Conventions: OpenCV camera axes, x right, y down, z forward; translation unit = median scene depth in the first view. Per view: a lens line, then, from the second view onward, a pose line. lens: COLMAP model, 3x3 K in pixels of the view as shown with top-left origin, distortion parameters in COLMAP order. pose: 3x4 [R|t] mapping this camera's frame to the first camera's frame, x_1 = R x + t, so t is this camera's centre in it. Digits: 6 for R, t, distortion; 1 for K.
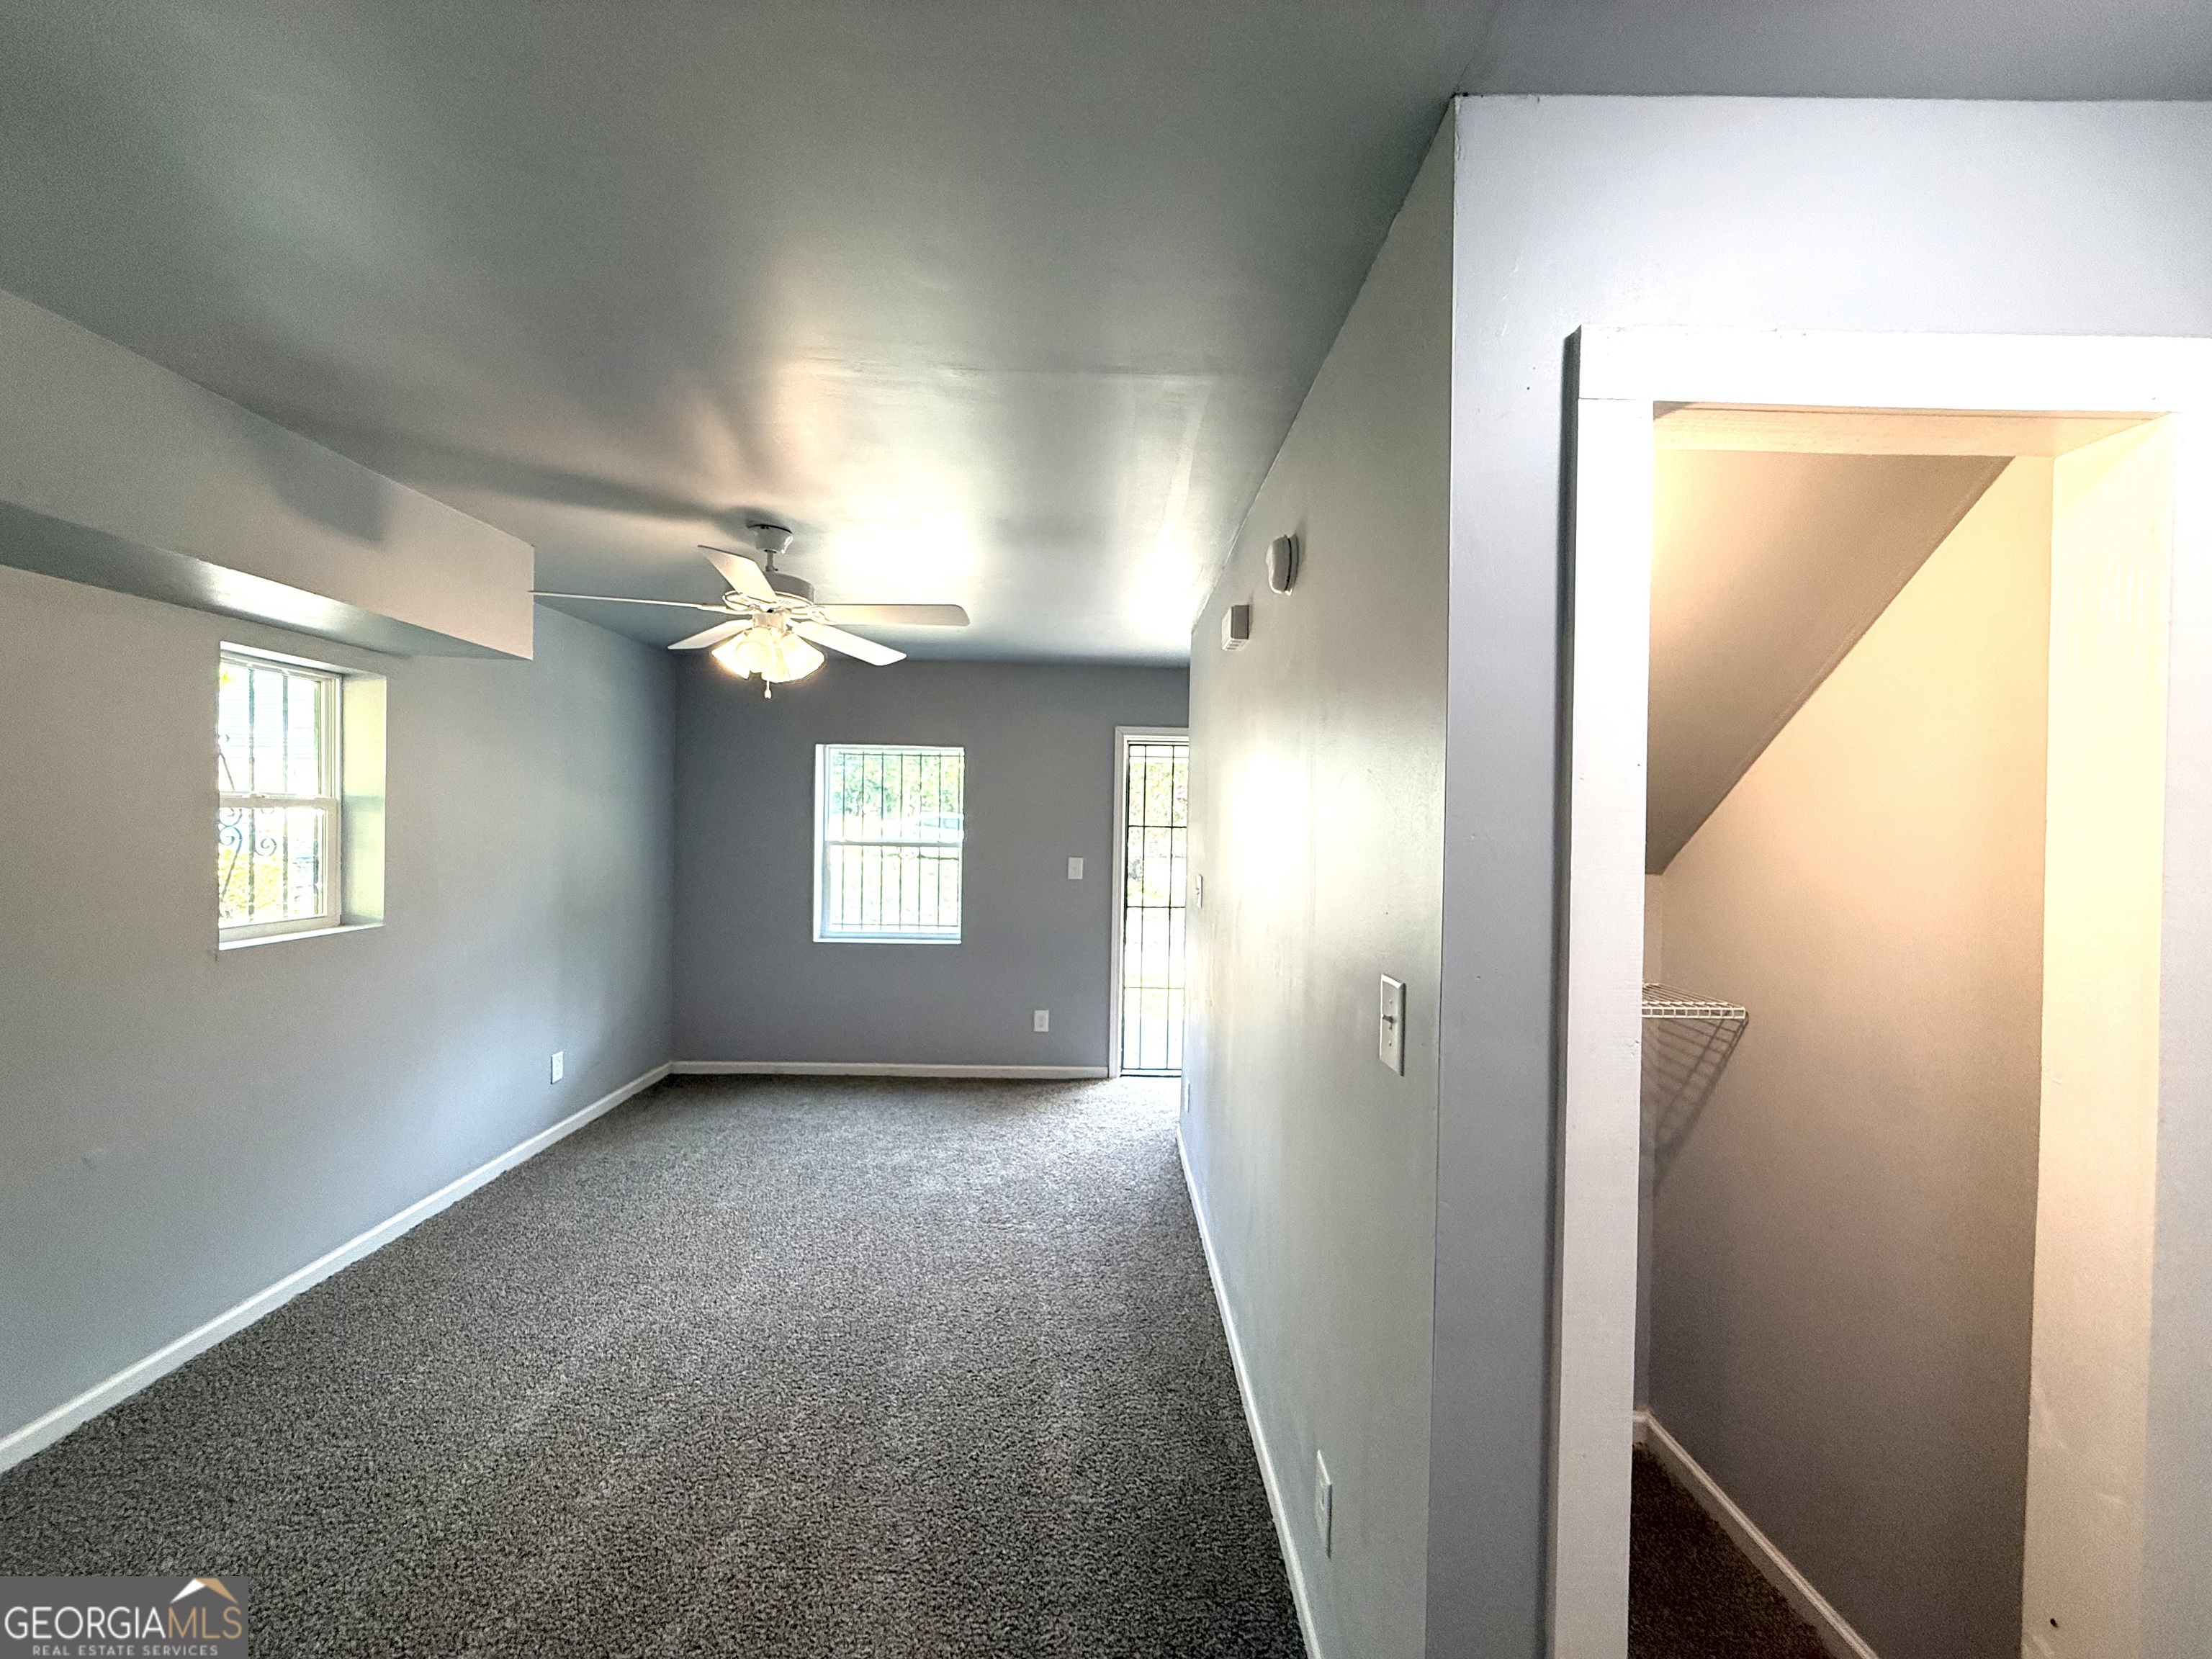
lens RADIAL K [[865.3, 0, 1089.2], [0, 865.3, 832.8], [0, 0, 1]] dist [0.001297, 0.000937]
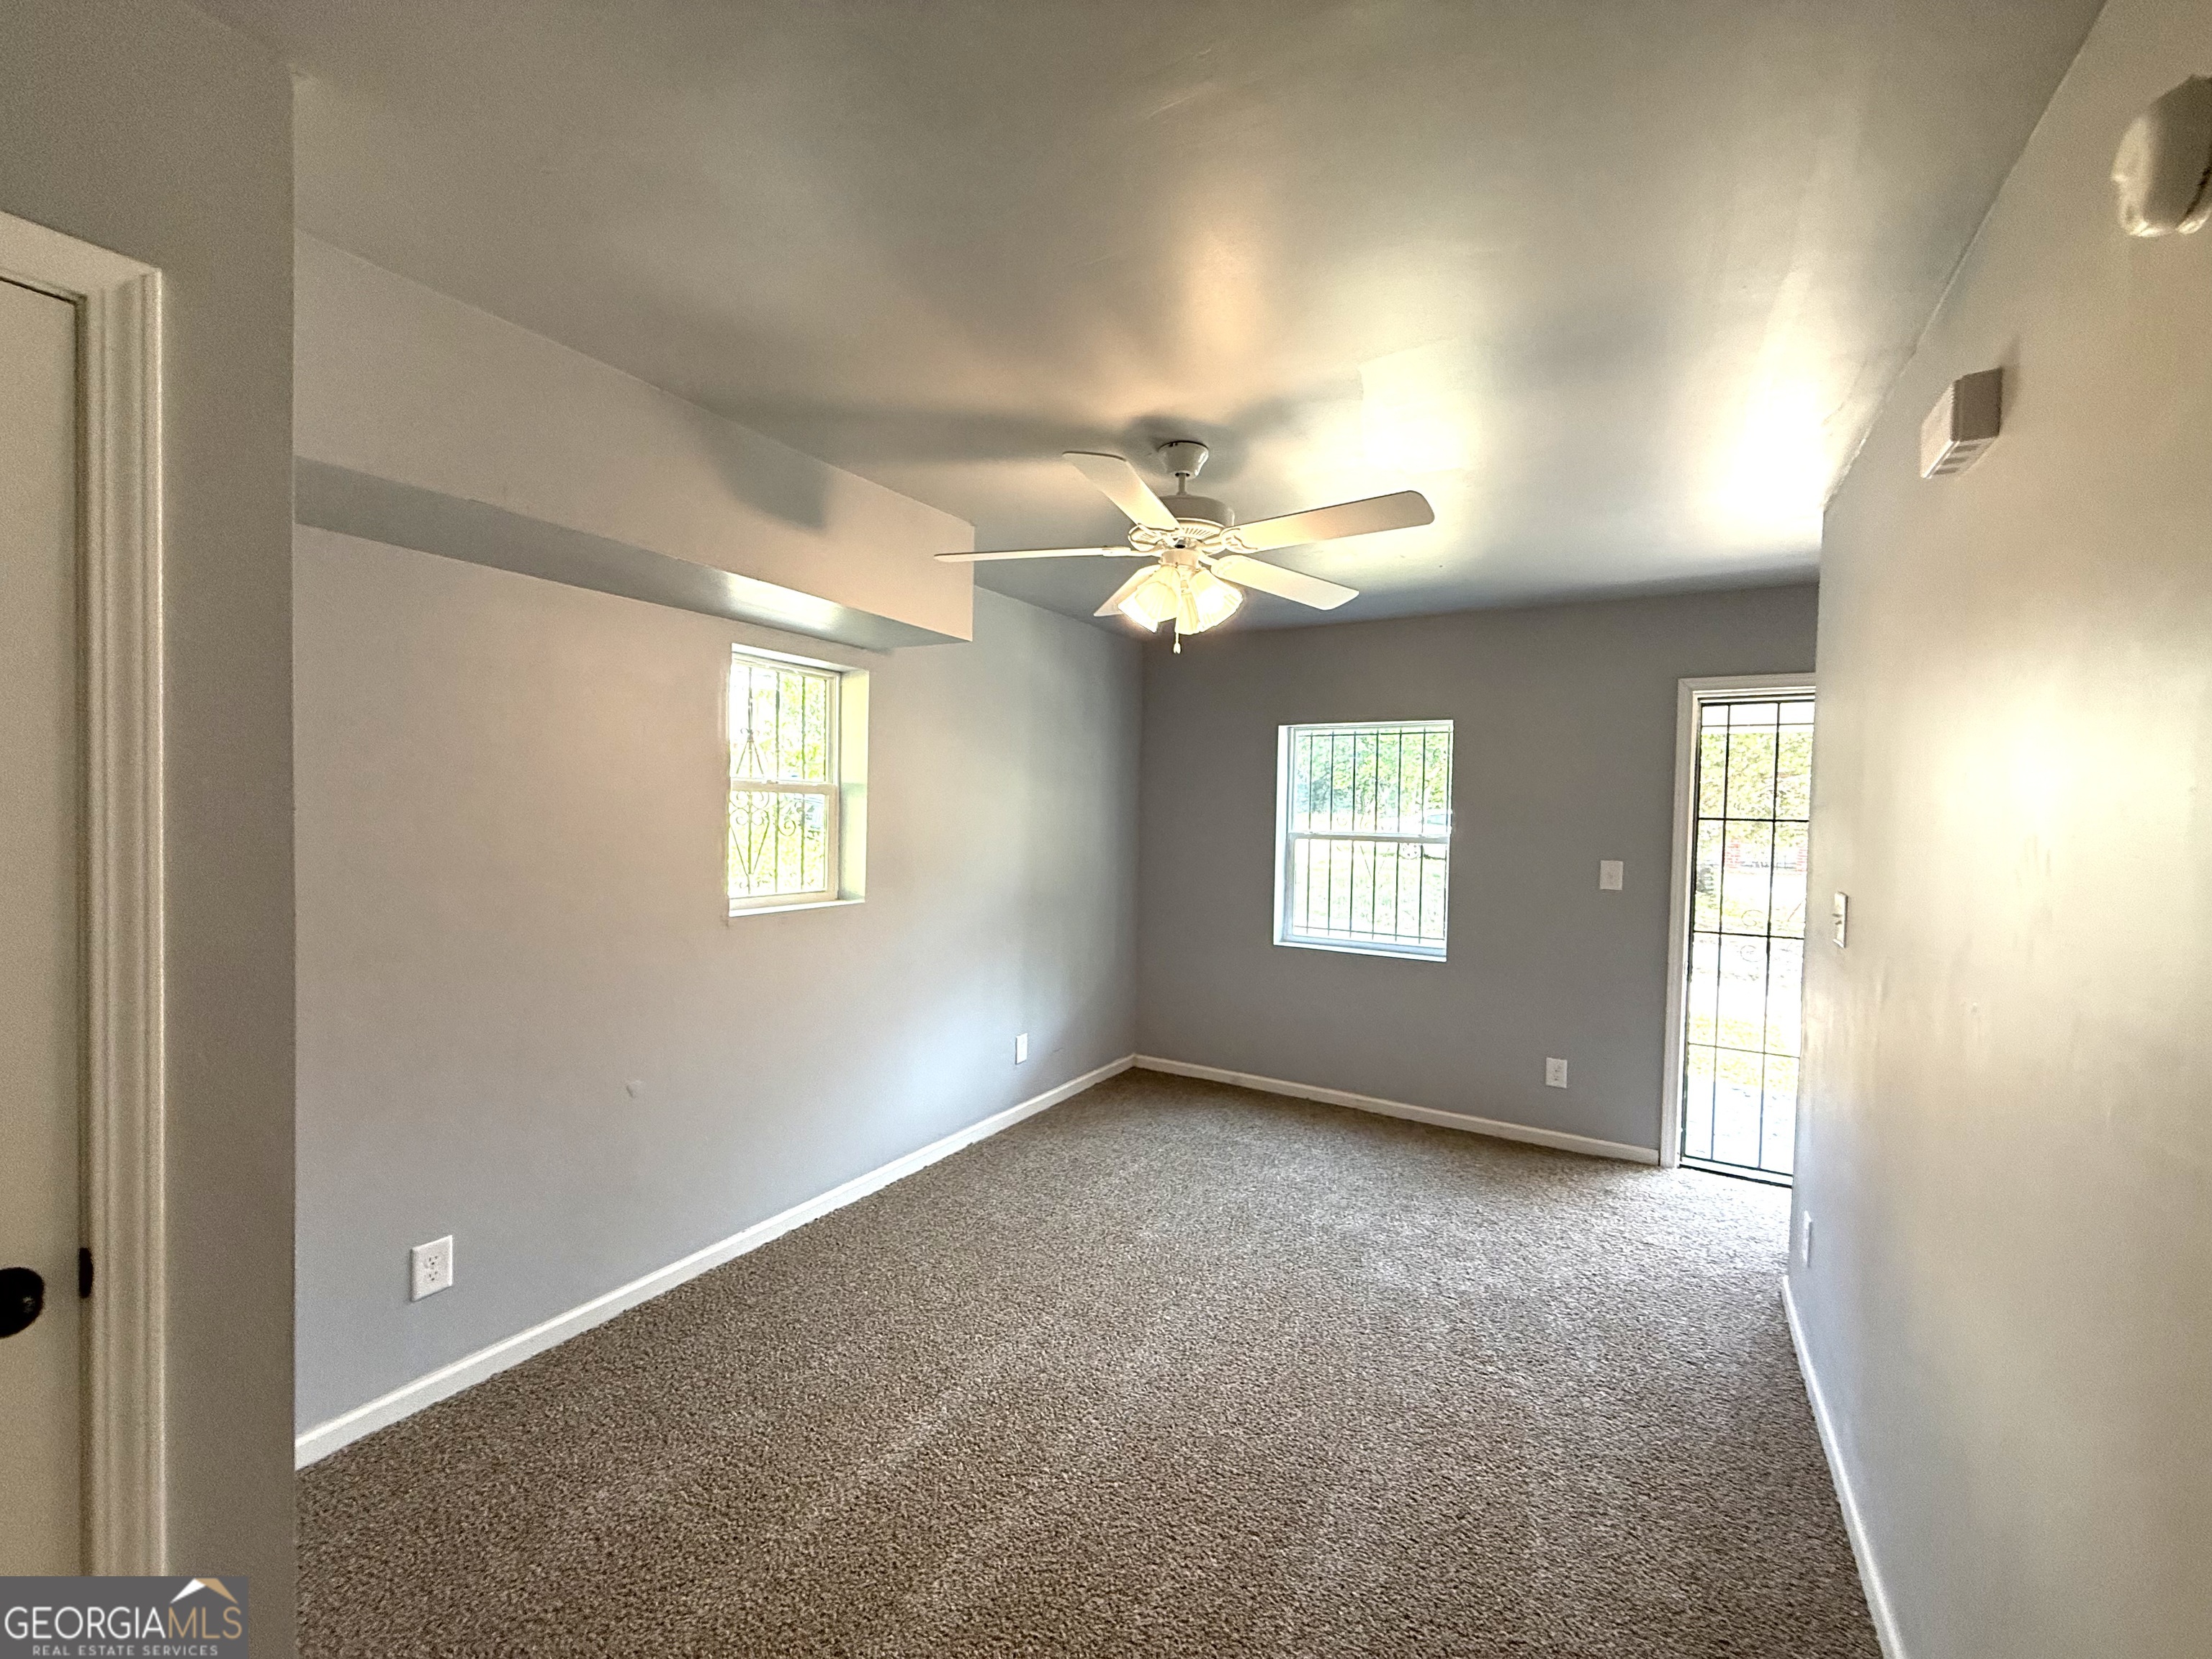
lens RADIAL K [[865.3, 0, 1108.4], [0, 865.3, 831.8], [0, 0, 1]] dist [0.001297, 0.000937]
pose [[0.852627, 0.013732, -0.522339, 0.006308], [-0.013017, 0.999903, 0.005038, 0.010451], [0.522358, 0.002504, 0.852723, 0.248683]]
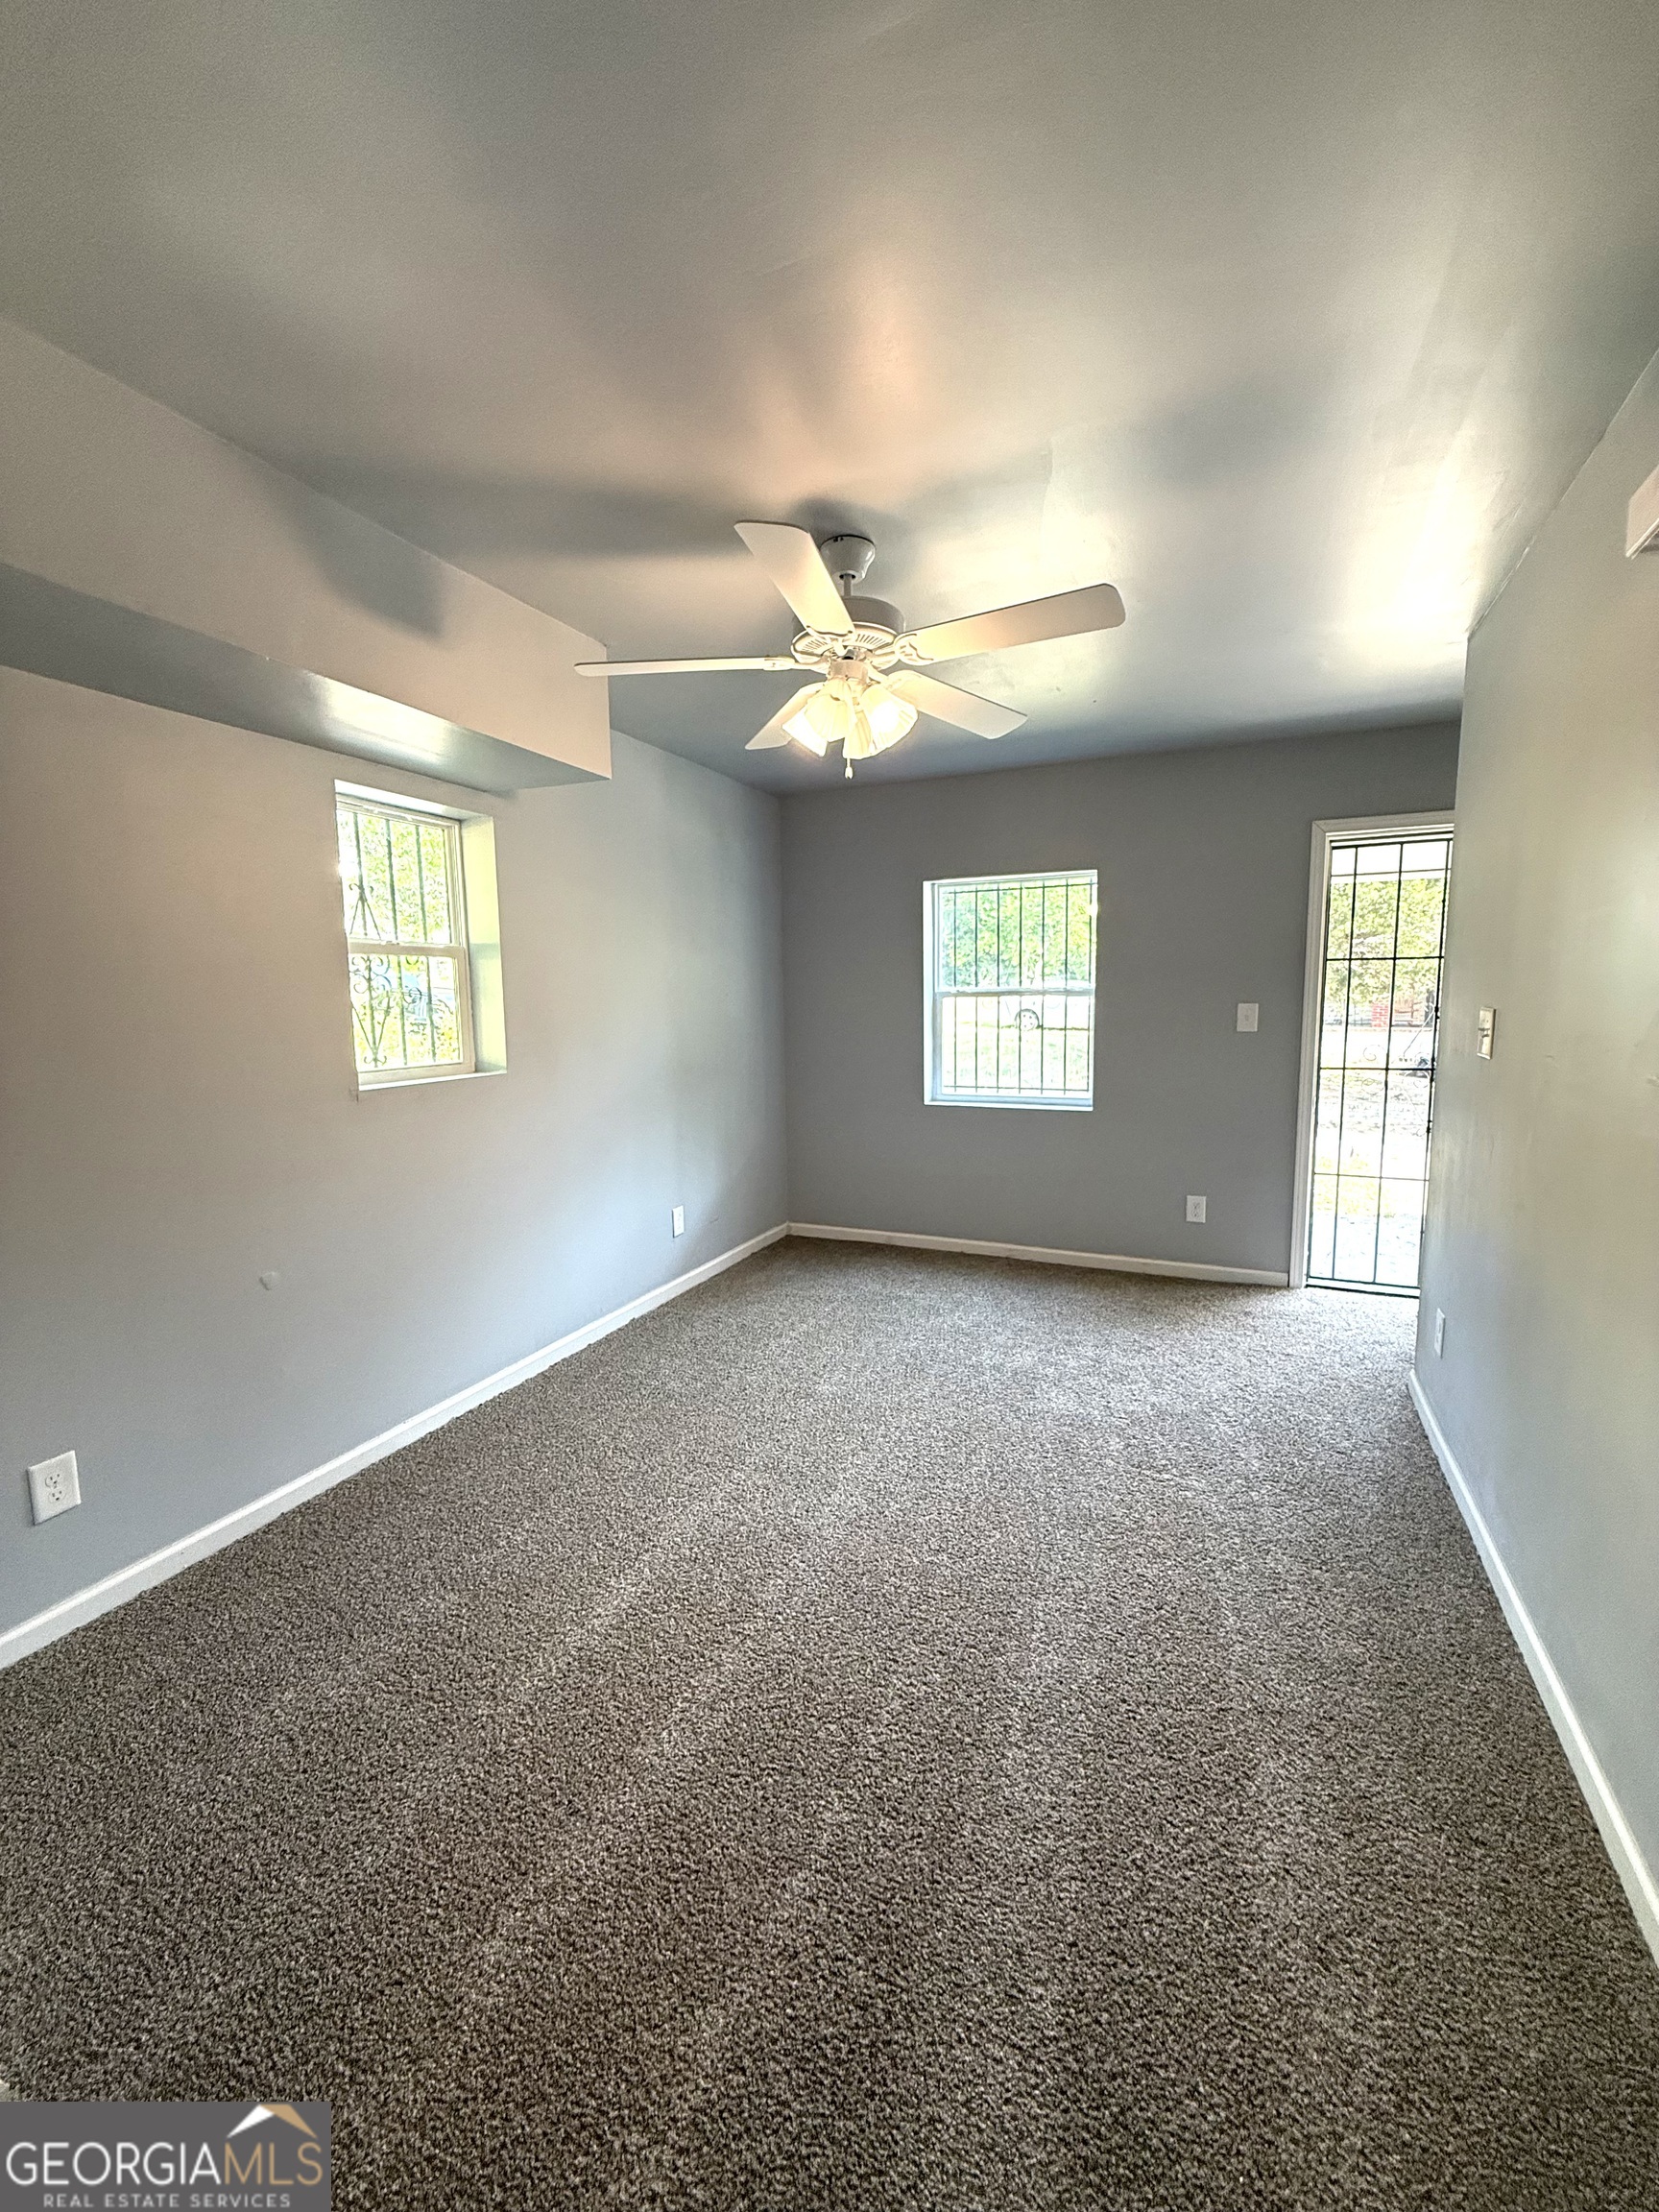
lens RADIAL K [[865.3, 0, 832.3], [0, 865.3, 1096.8], [0, 0, 1]] dist [0.001297, 0.000937]
pose [[0.910112, 0.018104, -0.413966, -0.057916], [0.025073, 0.994808, 0.098629, 0.046892], [0.413603, -0.100142, 0.904933, 0.256041]]
